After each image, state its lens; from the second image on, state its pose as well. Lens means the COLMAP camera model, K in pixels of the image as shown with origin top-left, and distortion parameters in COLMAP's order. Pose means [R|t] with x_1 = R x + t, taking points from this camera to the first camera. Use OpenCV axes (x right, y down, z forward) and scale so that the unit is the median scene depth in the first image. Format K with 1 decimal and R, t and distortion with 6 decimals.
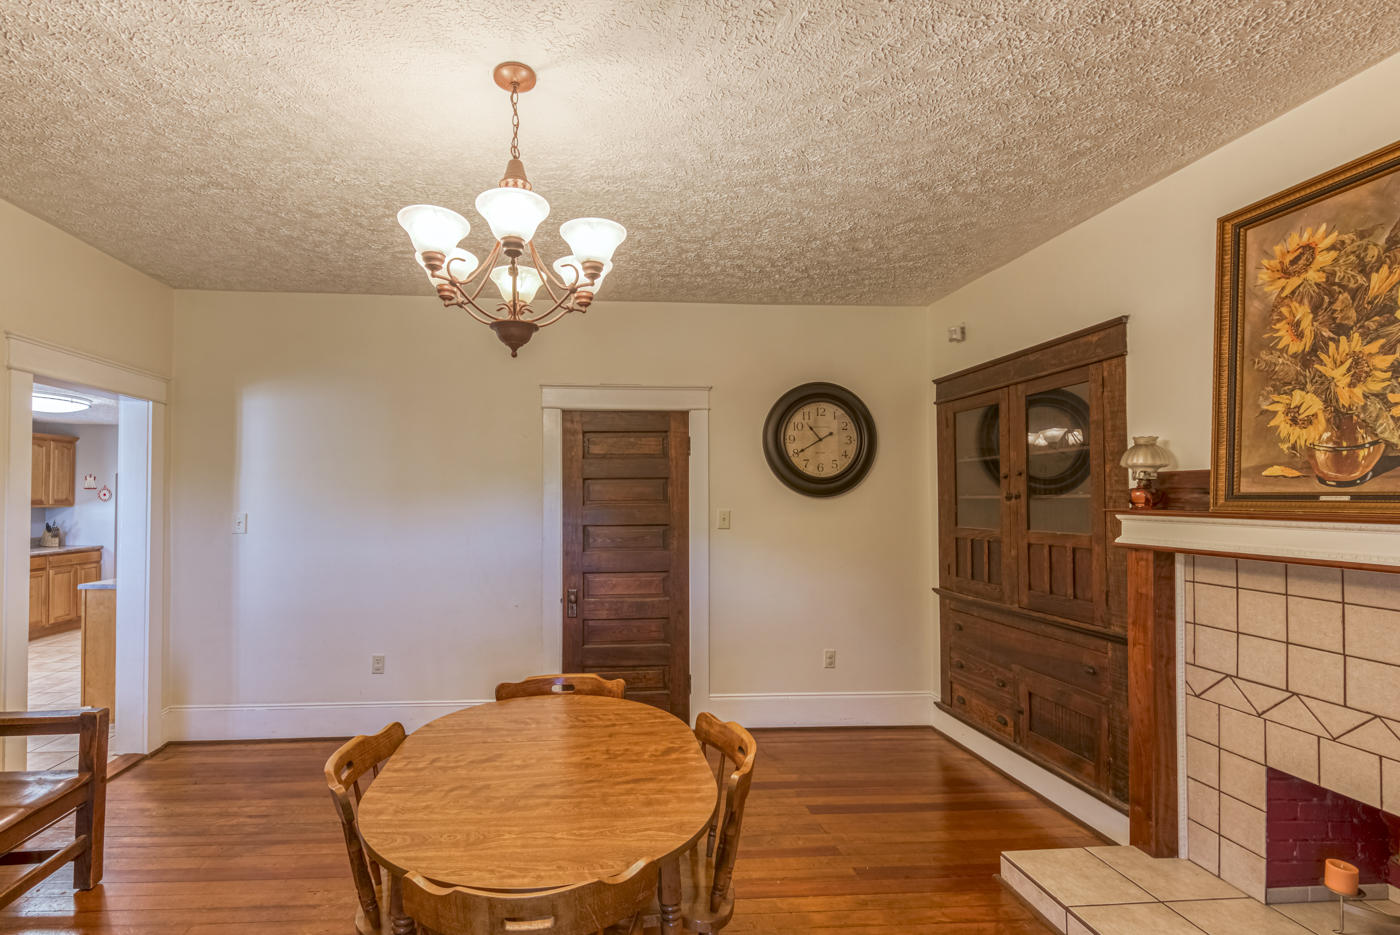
lens RADIAL K [[728.5, 0, 697.9], [0, 728.5, 494.1], [0, 0, 1]] dist [-0.001452, -0.000228]
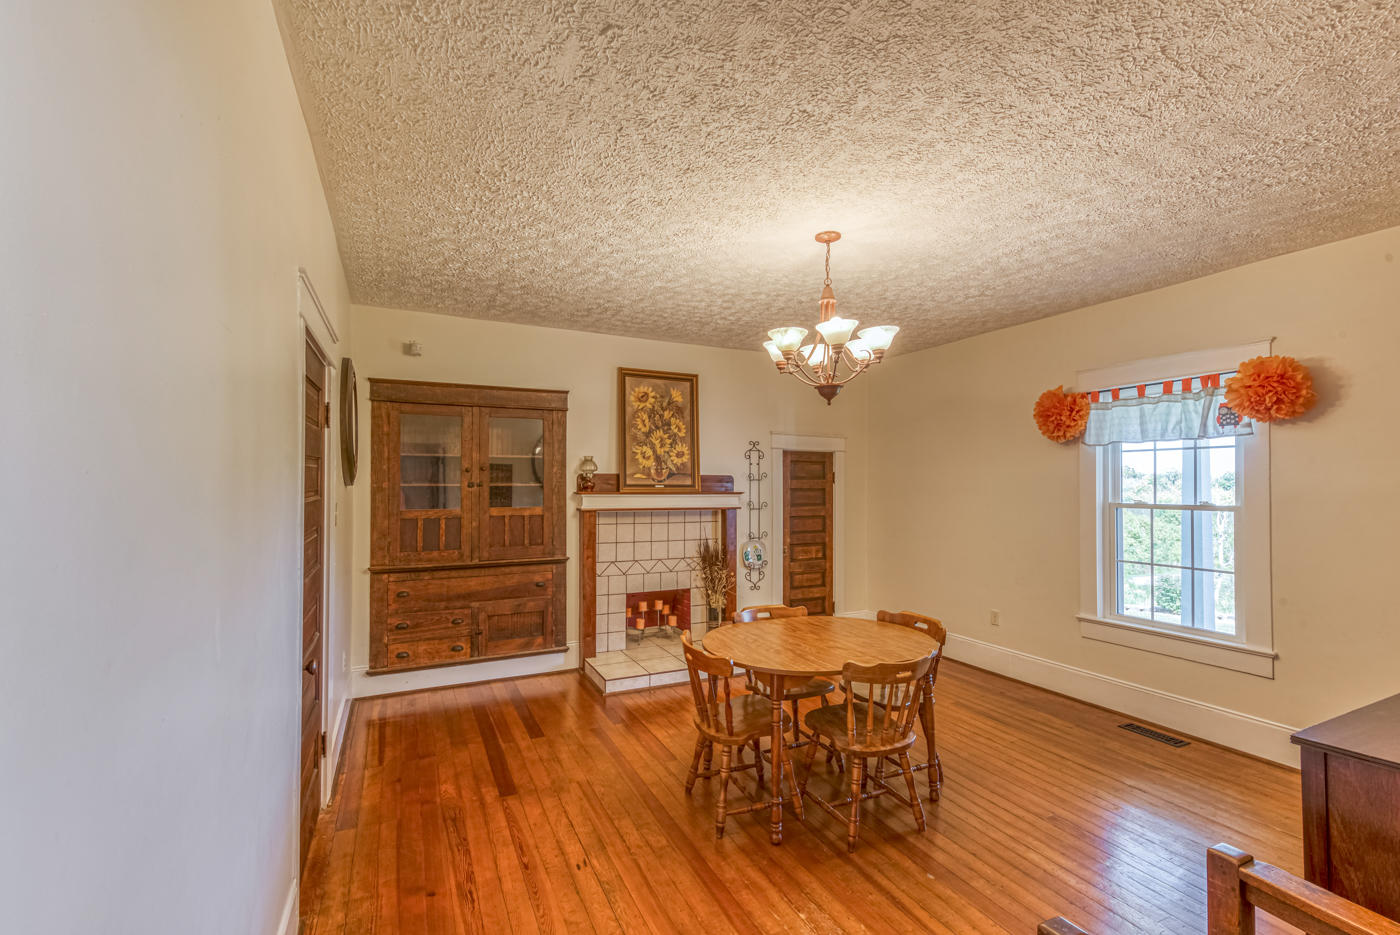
lens RADIAL K [[603.7, 0, 698.1], [0, 603.7, 471.1], [0, 0, 1]] dist [0.000858, 0.000048]
pose [[-0.361385, 0.011823, 0.932342, -1.297194], [-0.012764, 0.999763, -0.017625, -0.013182], [-0.932330, -0.018270, -0.361148, 1.592891]]
